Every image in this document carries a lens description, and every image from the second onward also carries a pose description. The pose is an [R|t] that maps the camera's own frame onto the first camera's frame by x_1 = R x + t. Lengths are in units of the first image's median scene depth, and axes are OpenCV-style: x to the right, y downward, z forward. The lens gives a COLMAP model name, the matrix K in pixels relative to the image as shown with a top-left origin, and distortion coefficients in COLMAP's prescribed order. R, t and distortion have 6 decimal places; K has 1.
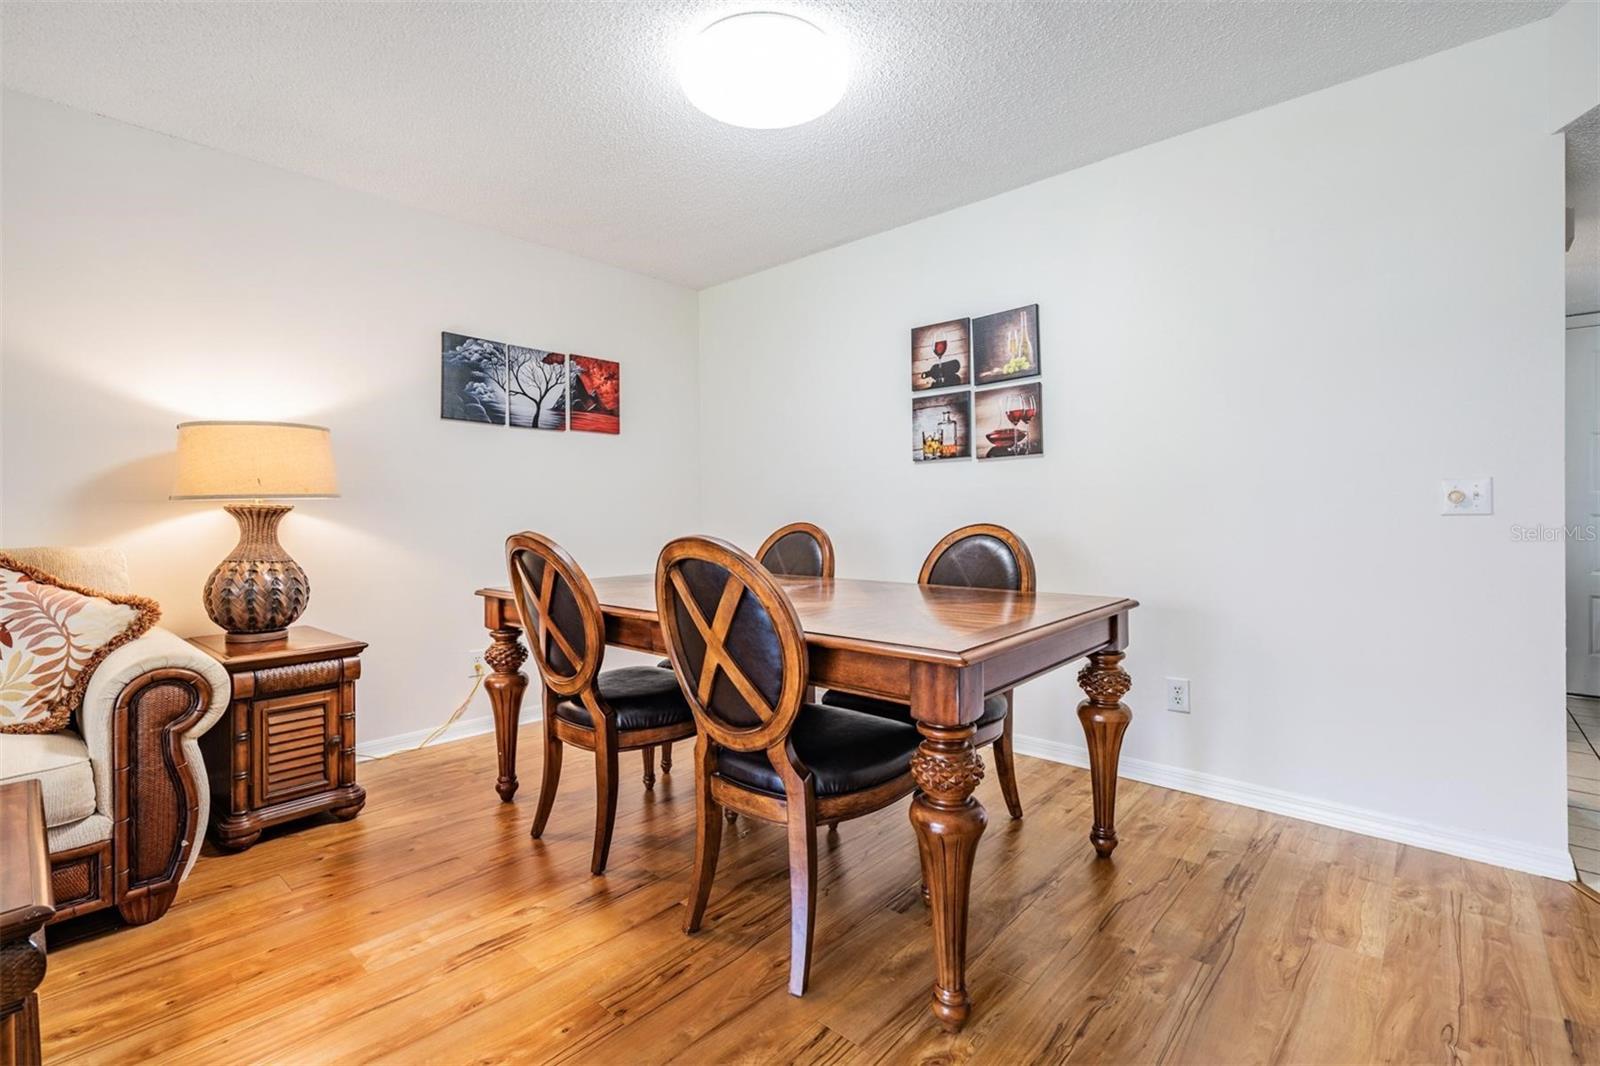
lens RADIAL K [[720.9, 0, 803.5], [0, 720.9, 519.3], [0, 0, 1]] dist [0.001121, 0.000323]
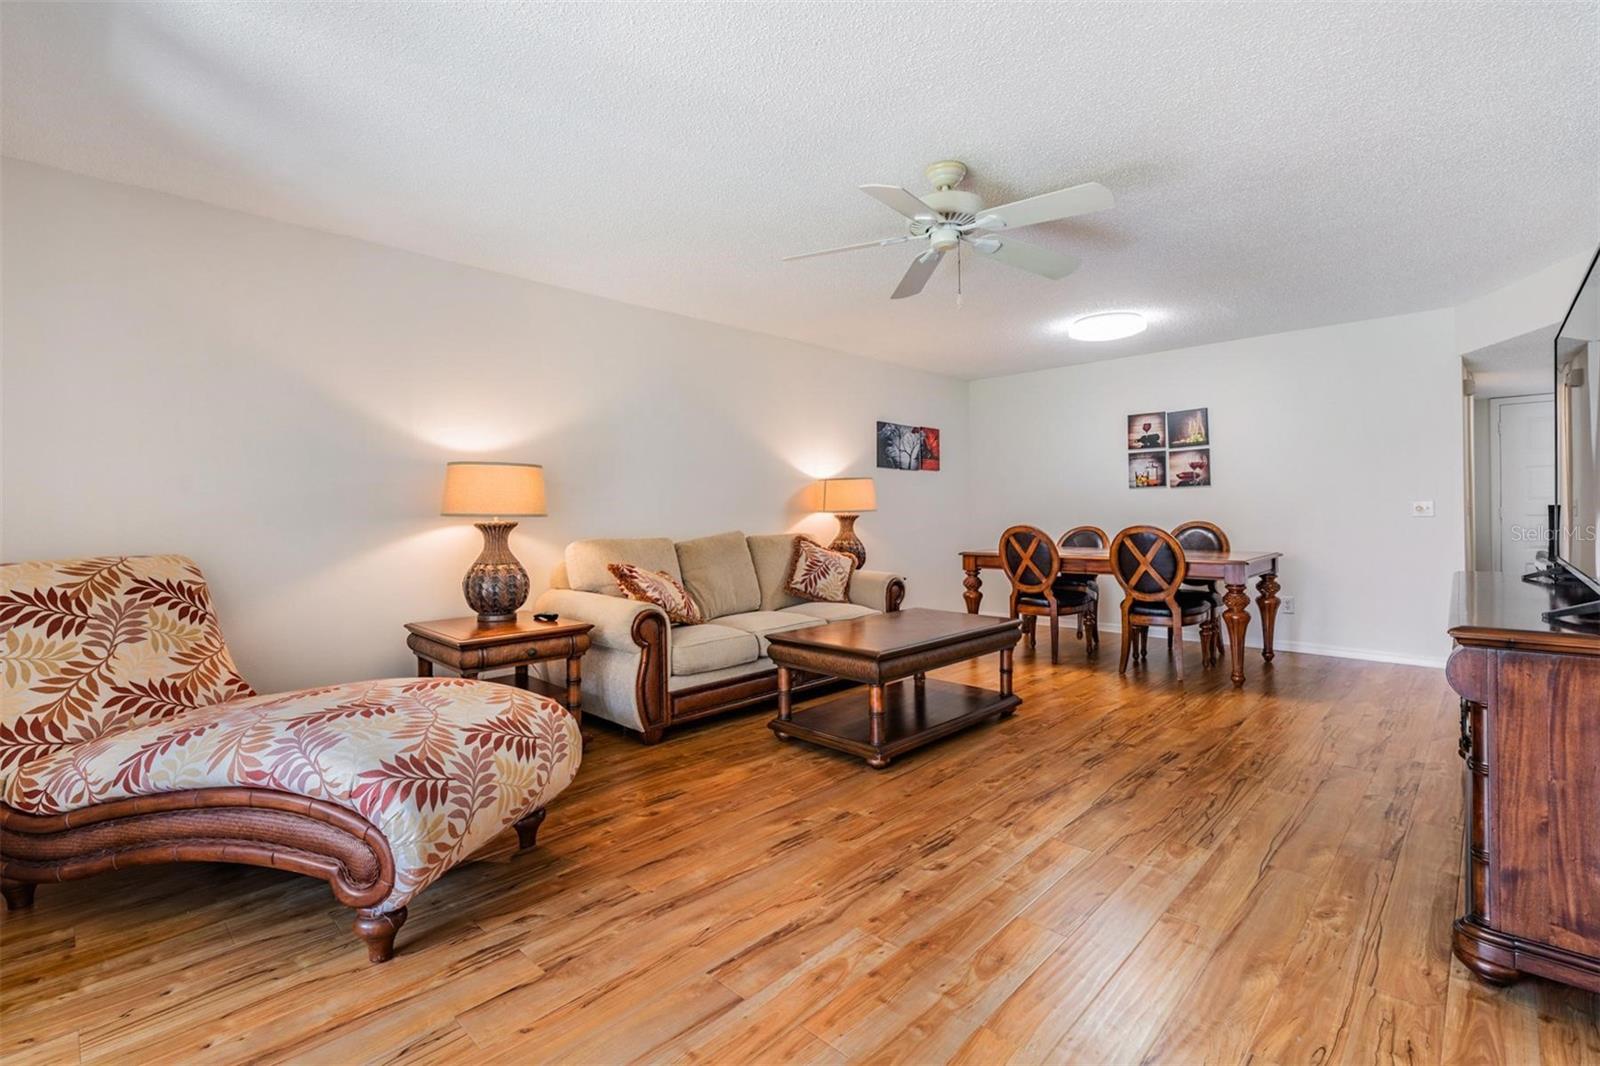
lens RADIAL K [[721.0, 0, 794.4], [0, 721.0, 503.4], [0, 0, 1]] dist [0.001253, 0.000213]
pose [[0.998620, -0.004447, -0.052332, -0.652643], [0.003423, 0.999801, -0.019642, -0.008741], [0.052409, 0.019435, 0.998437, -0.942518]]
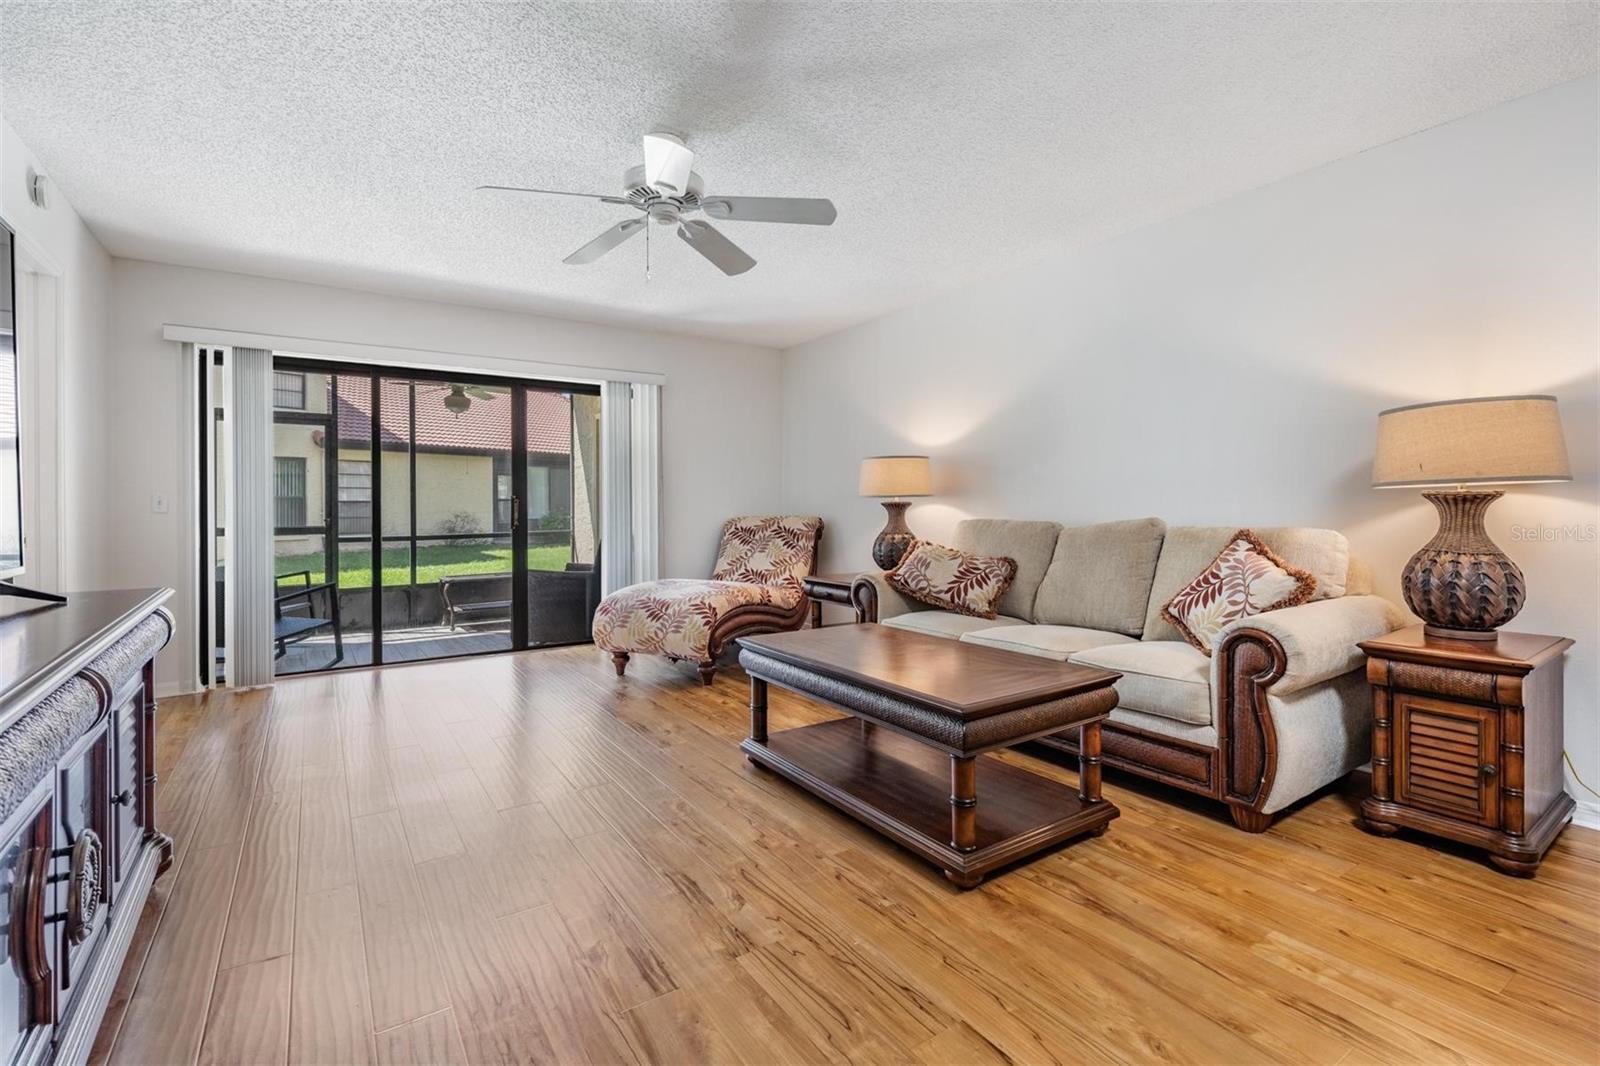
lens RADIAL K [[721.0, 0, 794.4], [0, 721.0, 503.4], [0, 0, 1]] dist [0.001253, 0.000213]
pose [[-0.257128, 0.004560, -0.966367, 0.289260], [-0.000935, 0.999987, 0.004967, -0.006319], [0.966377, 0.002181, -0.257121, 0.335413]]
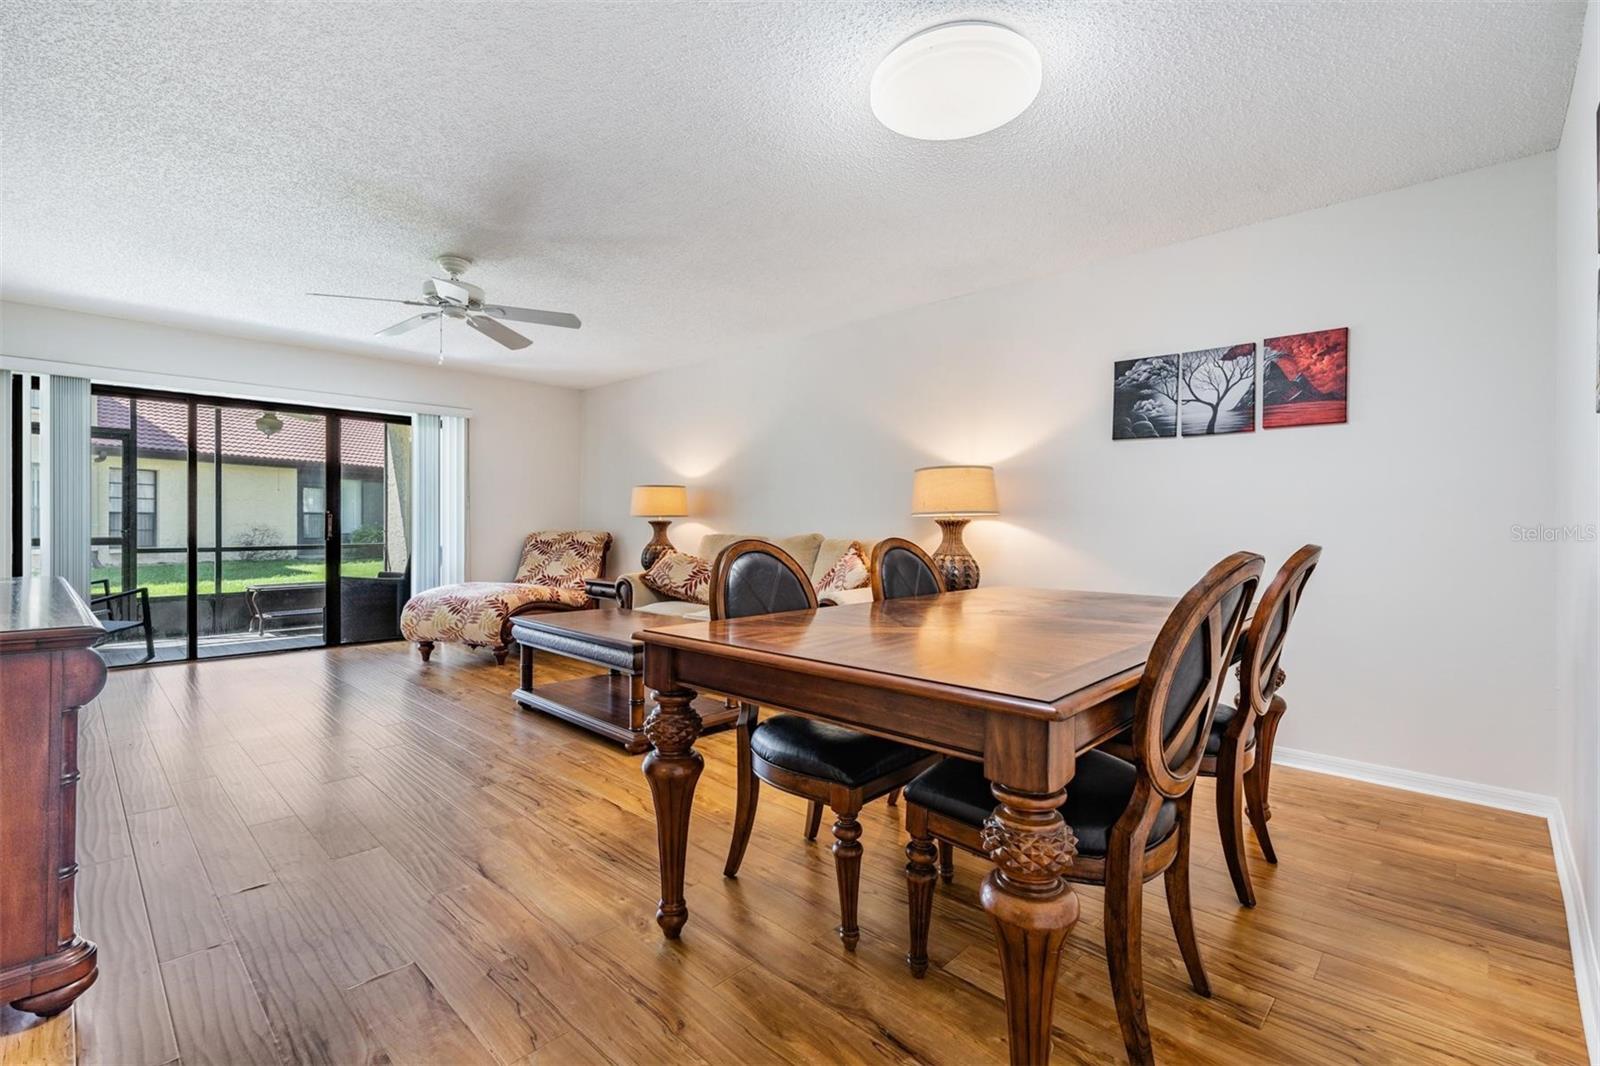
lens RADIAL K [[708.3, 0, 787.1], [0, 708.3, 528.2], [0, 0, 1]] dist [0.000206, -0.000053]
pose [[-0.047844, 0.012807, -0.998773, 0.653096], [-0.013938, 0.999812, 0.013488, -0.011857], [0.998758, 0.014566, -0.047657, 0.578586]]
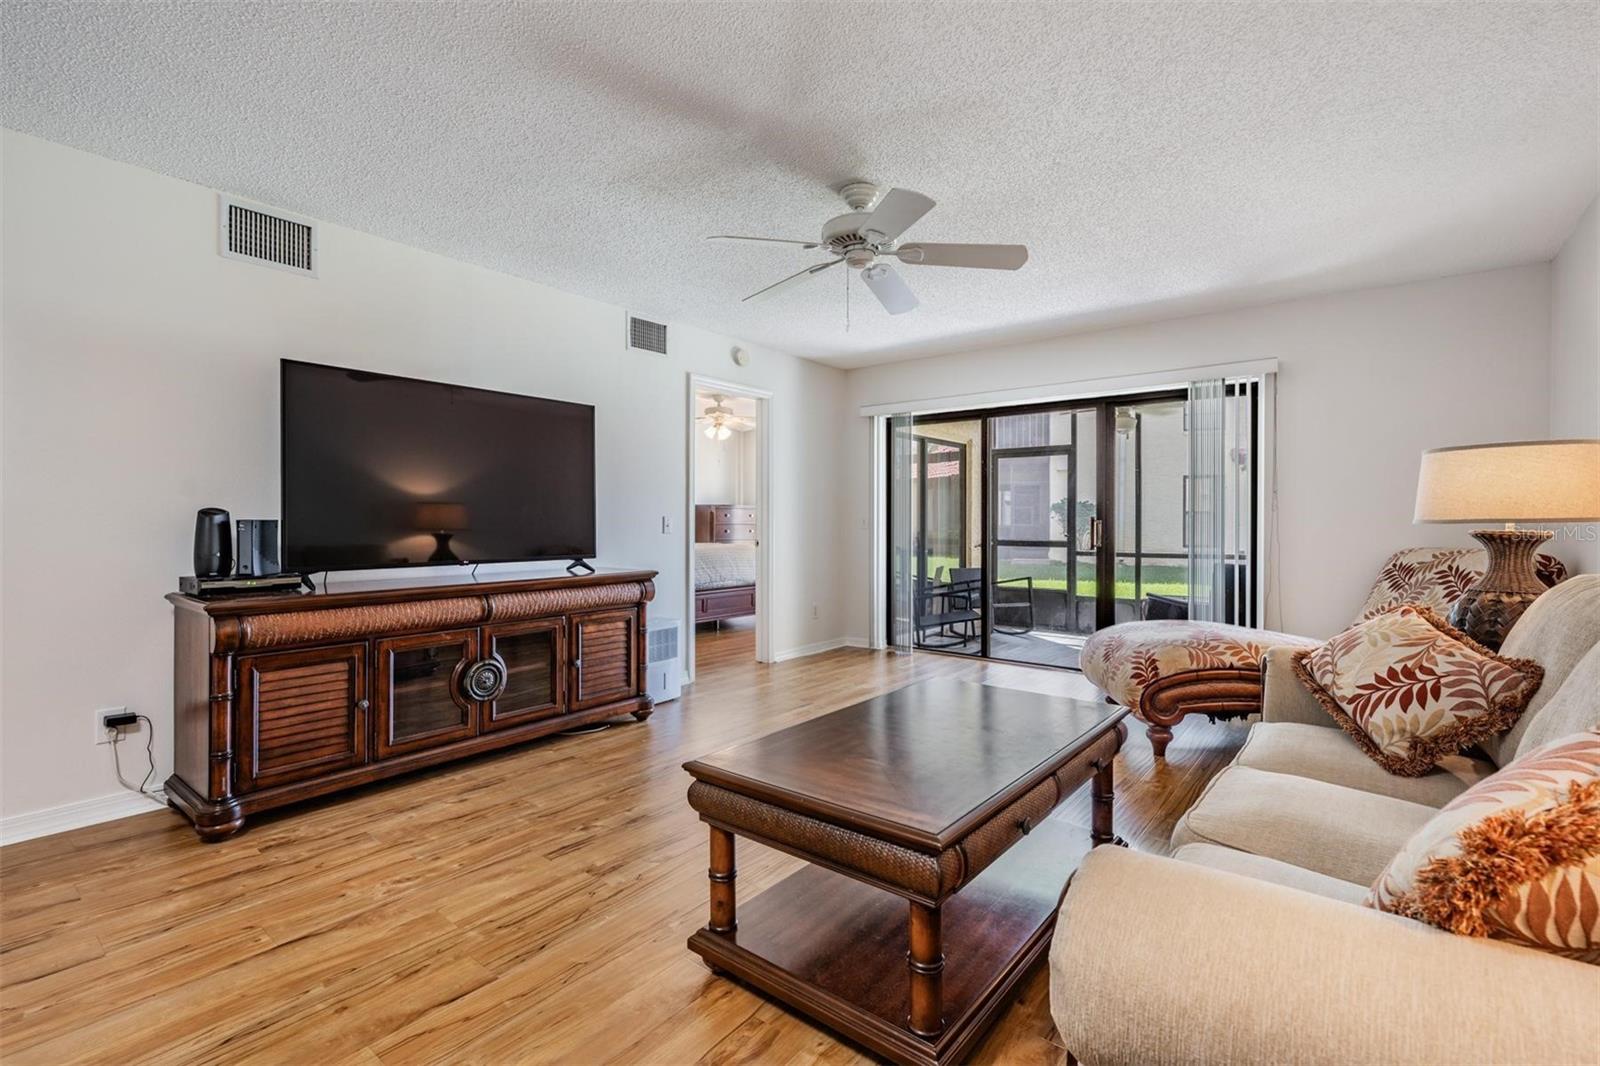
lens RADIAL K [[713.3, 0, 806.9], [0, 713.3, 537.6], [0, 0, 1]] dist [0.000325, 0.000078]
pose [[-0.998491, 0.007508, -0.054391, -0.393654], [0.005727, 0.999444, 0.032836, -0.024172], [0.054607, 0.032475, -0.997980, 0.866471]]
